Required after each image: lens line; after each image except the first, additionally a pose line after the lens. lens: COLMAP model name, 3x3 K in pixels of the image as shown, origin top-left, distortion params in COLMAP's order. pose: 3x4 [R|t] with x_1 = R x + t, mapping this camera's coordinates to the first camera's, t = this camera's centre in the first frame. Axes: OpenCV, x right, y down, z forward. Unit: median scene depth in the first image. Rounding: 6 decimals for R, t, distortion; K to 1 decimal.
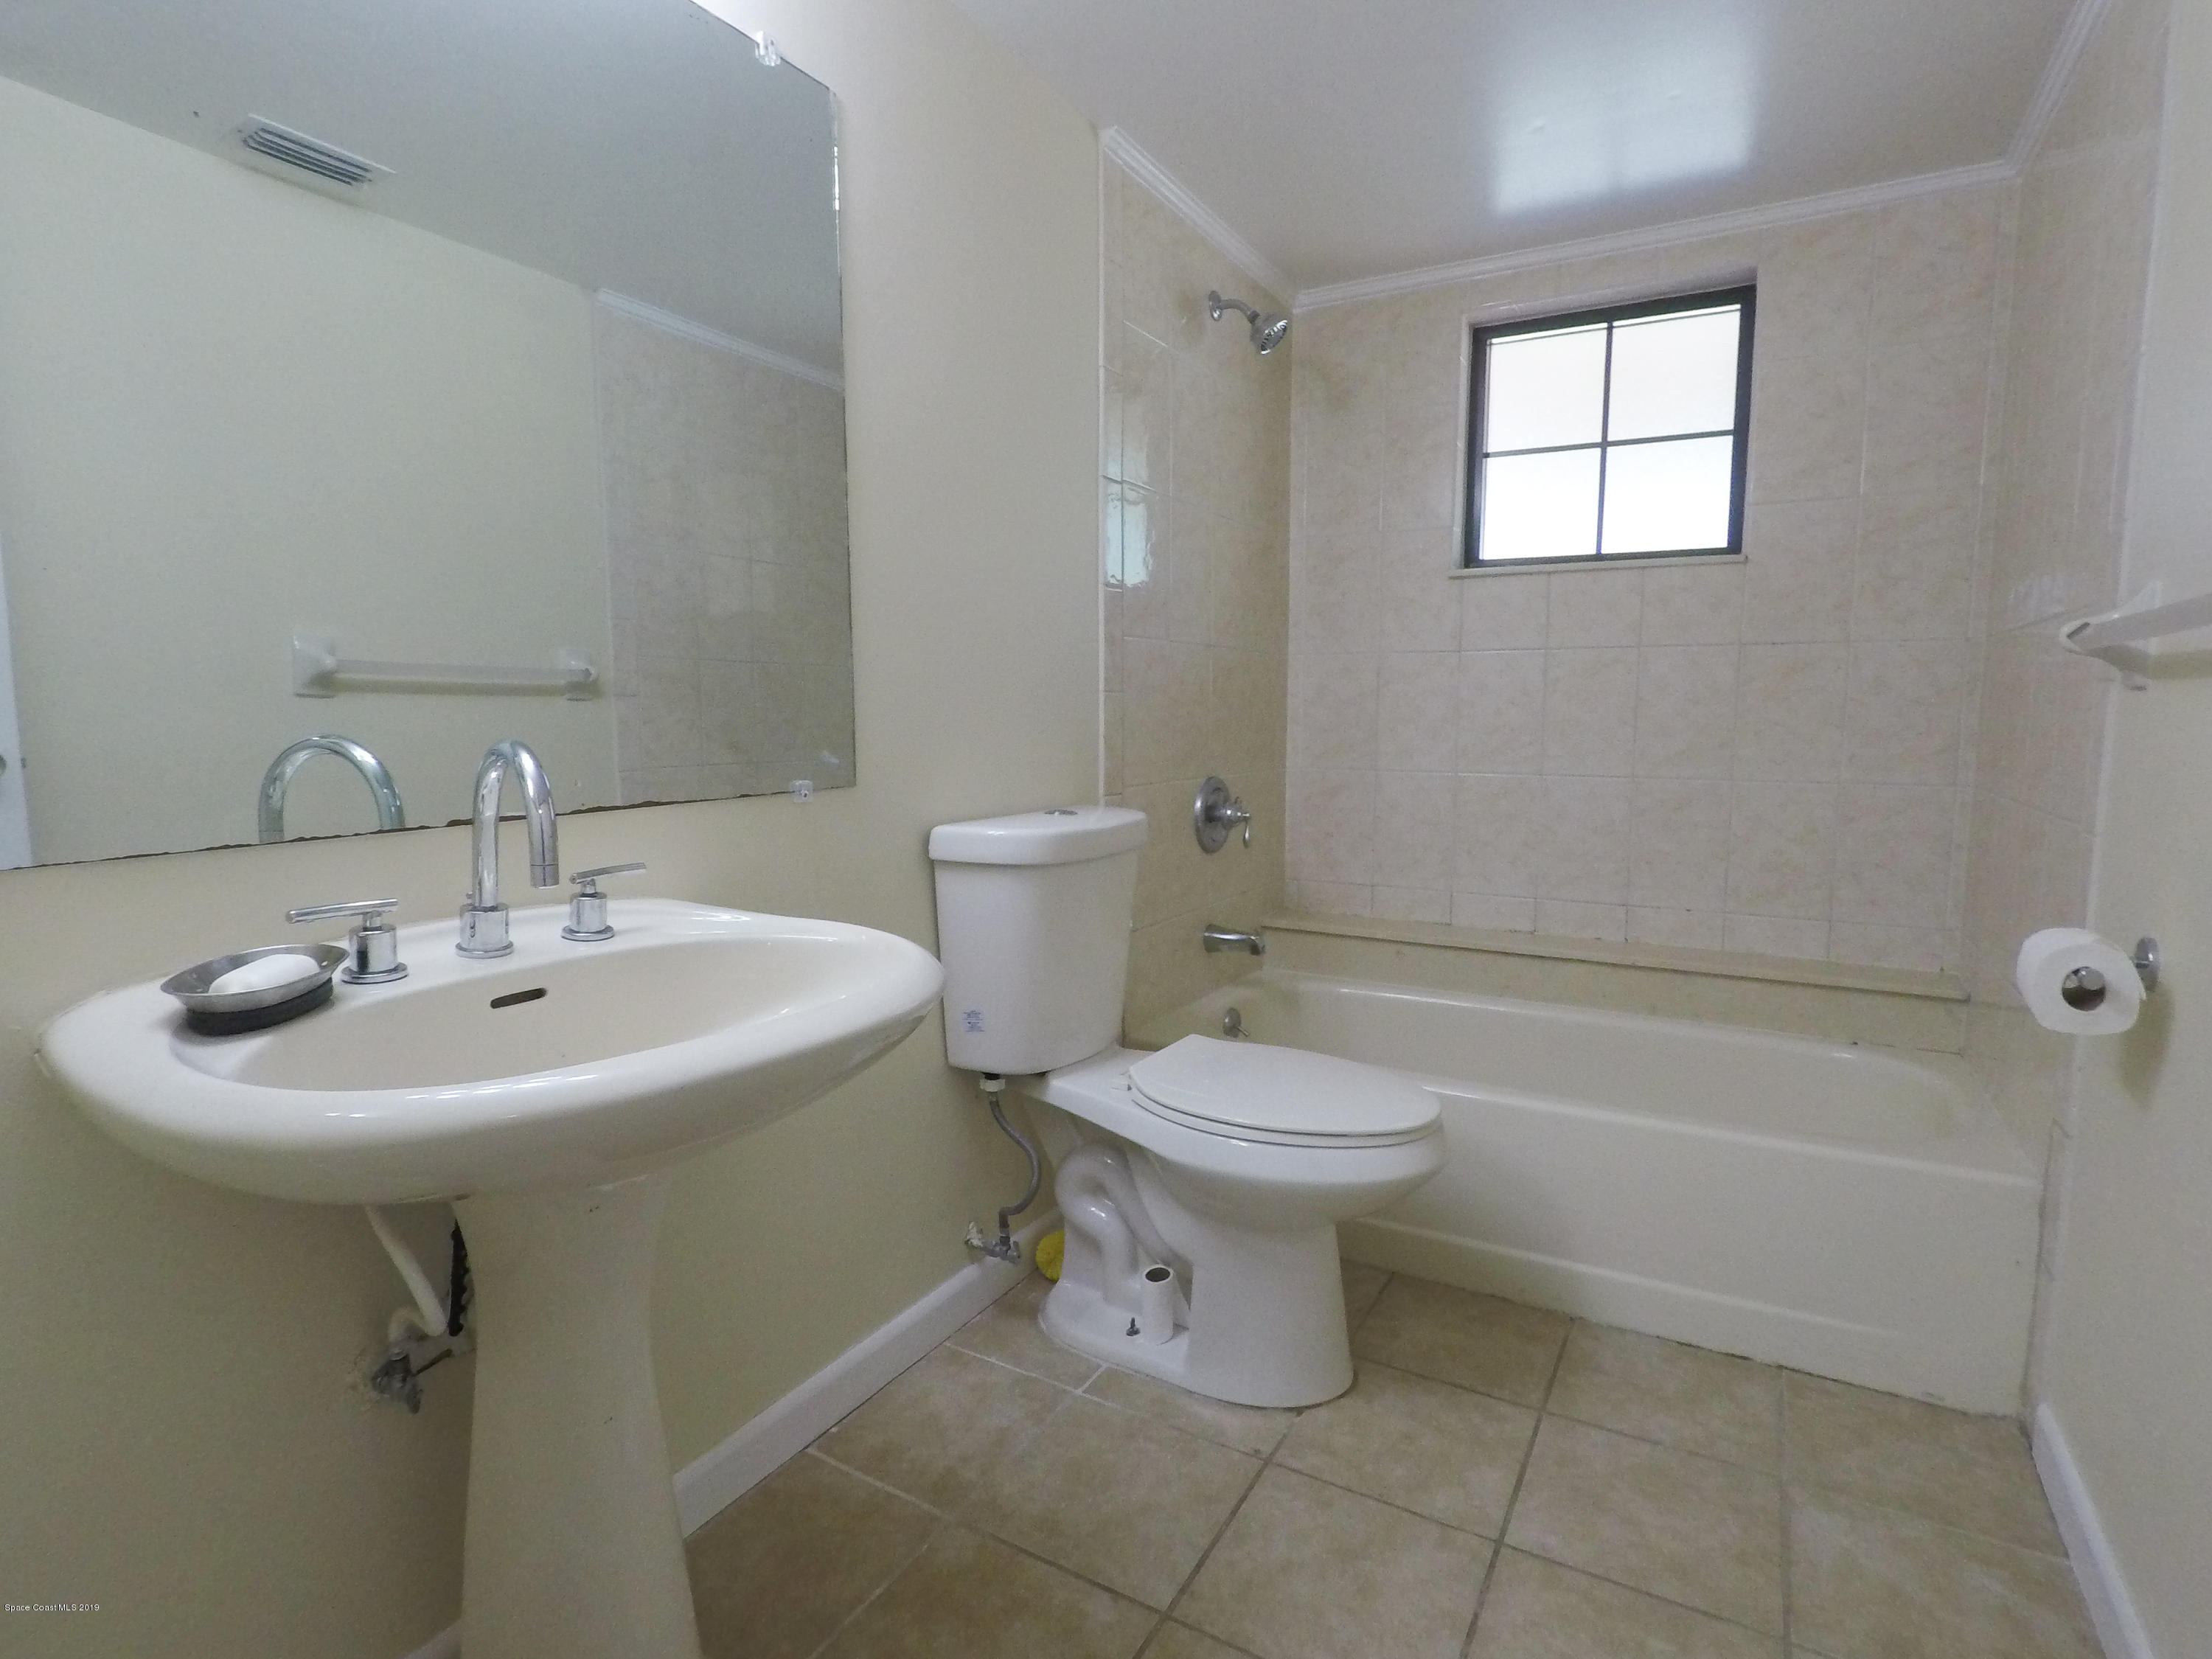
lens RADIAL K [[1121.0, 0, 1099.2], [0, 1121.0, 831.0], [0, 0, 1]] dist [-0.016798, 0.009887]
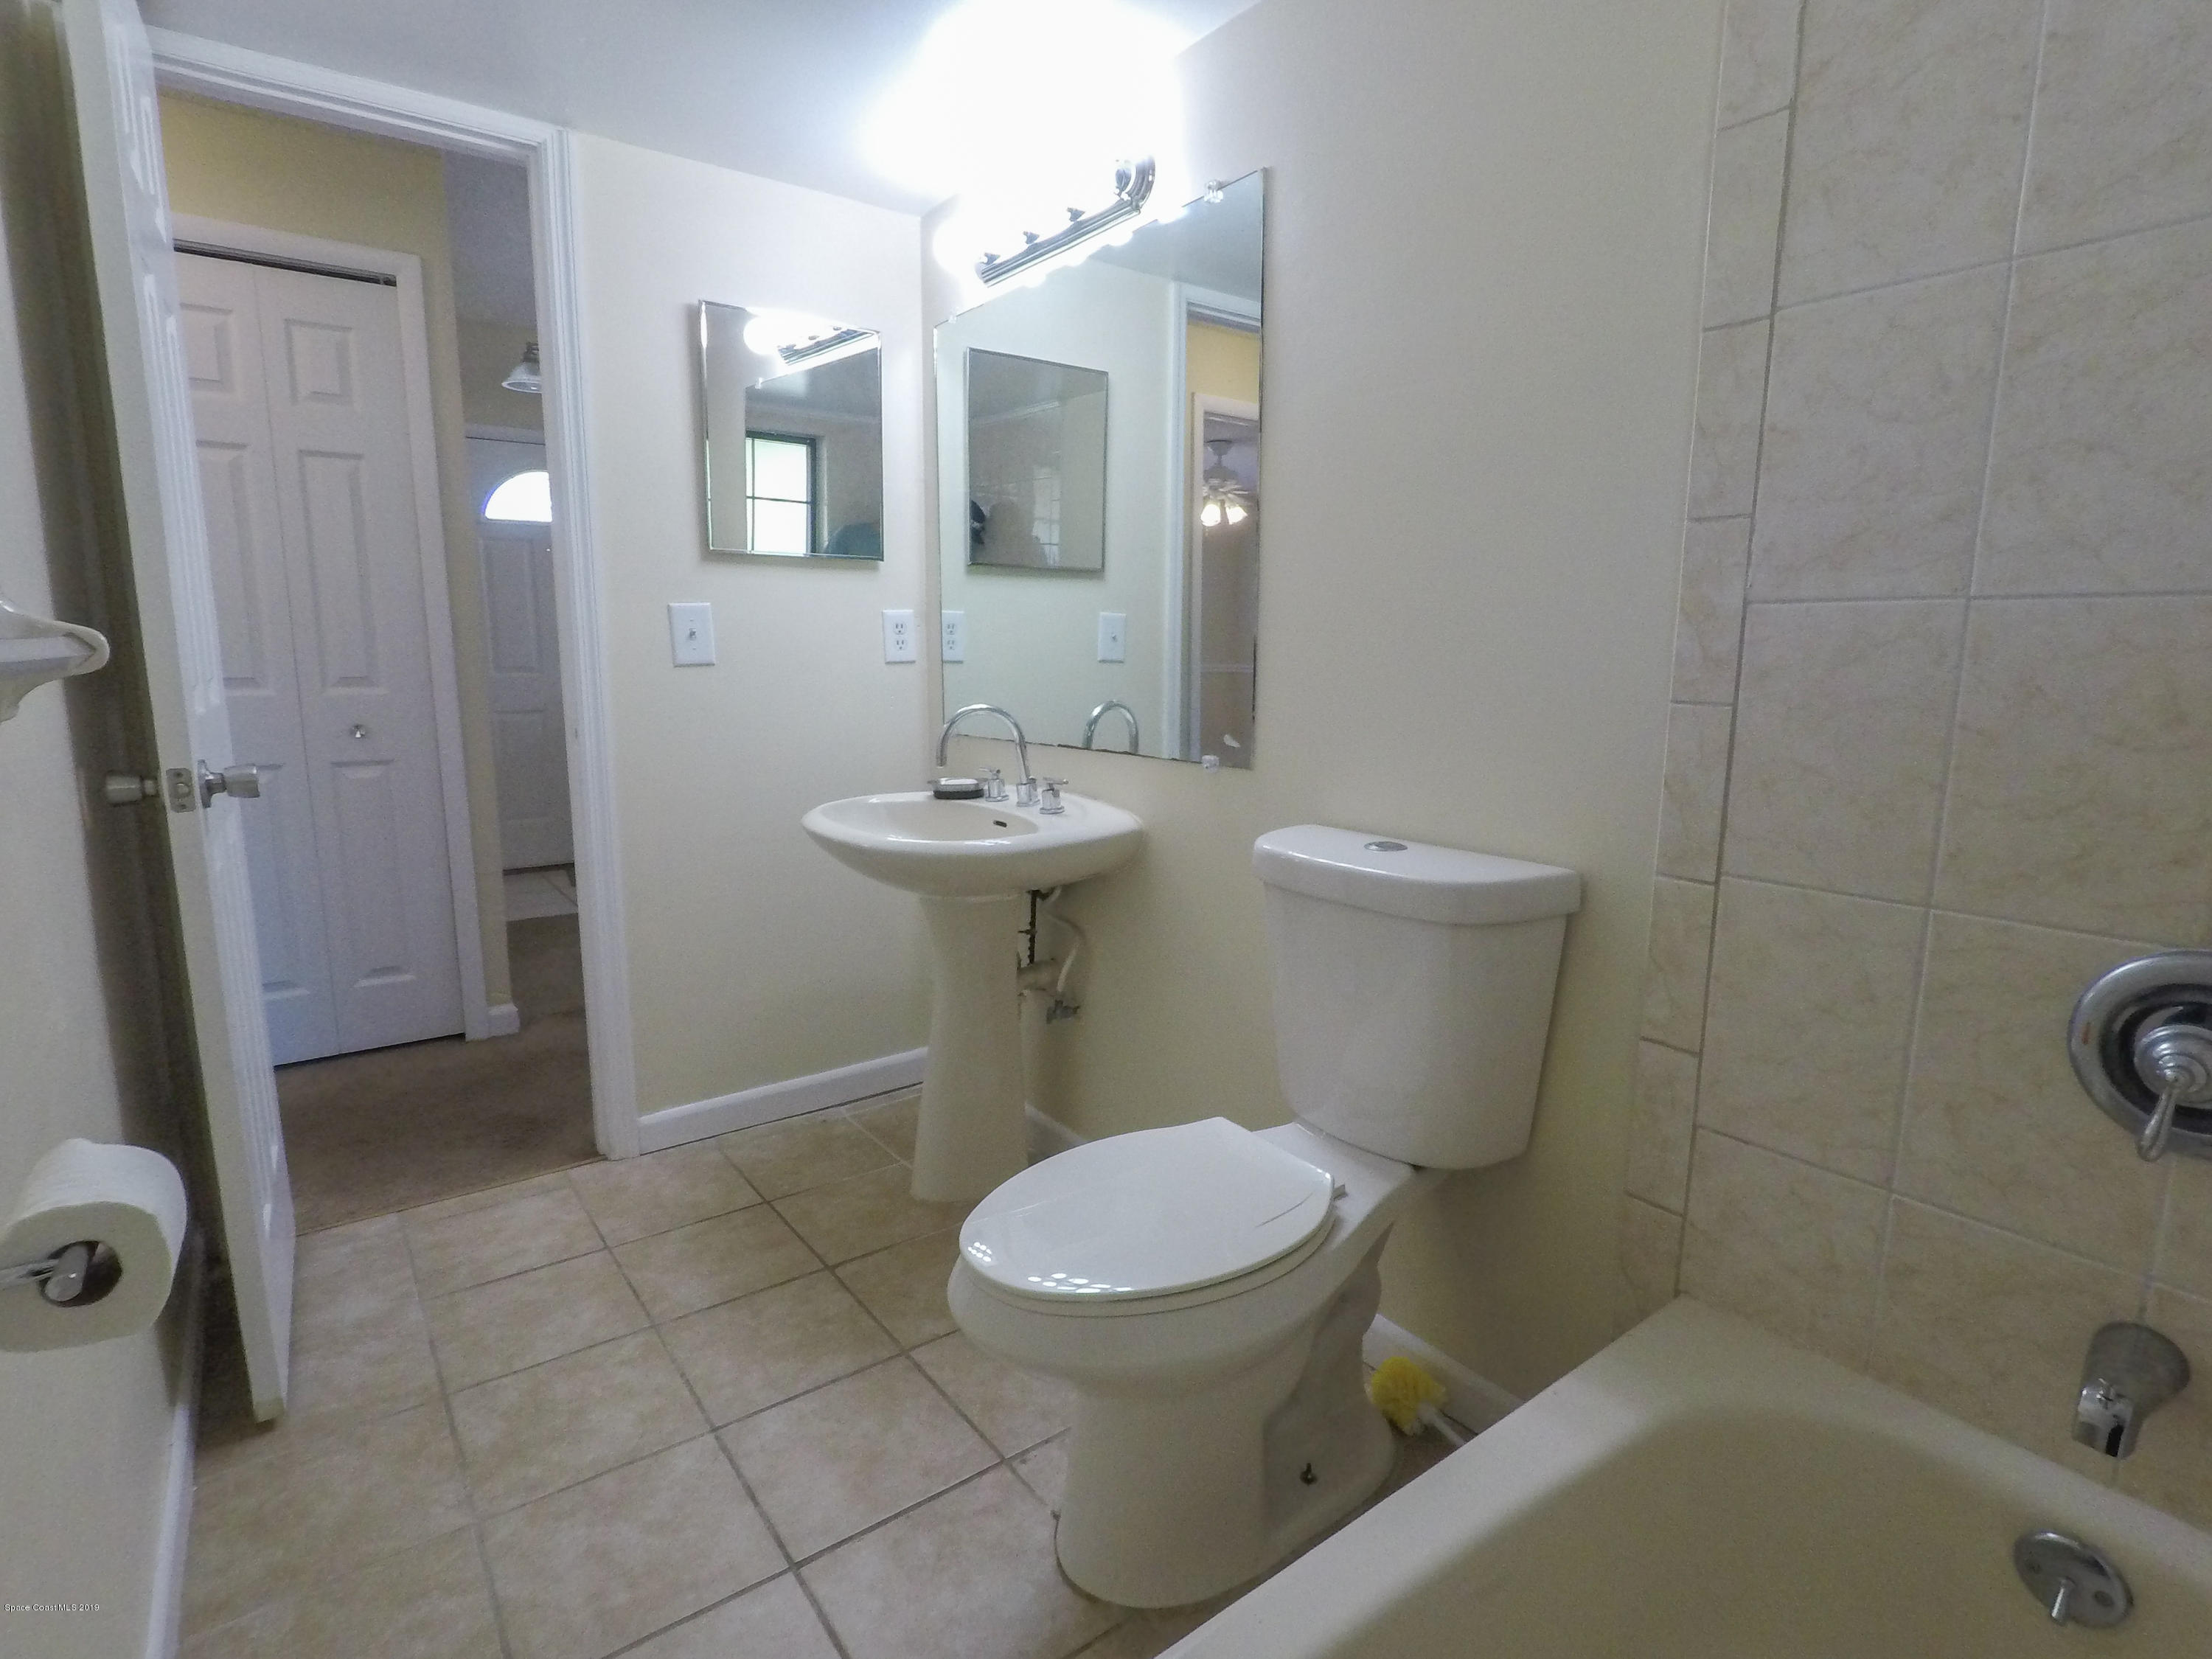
lens RADIAL K [[1121.0, 0, 1102.1], [0, 1121.0, 832.5], [0, 0, 1]] dist [-0.016798, 0.009887]
pose [[-0.389688, 0.140988, -0.910091, 1.070707], [-0.108139, 0.974371, 0.197249, -0.220046], [0.914576, 0.175282, -0.364454, 1.512623]]
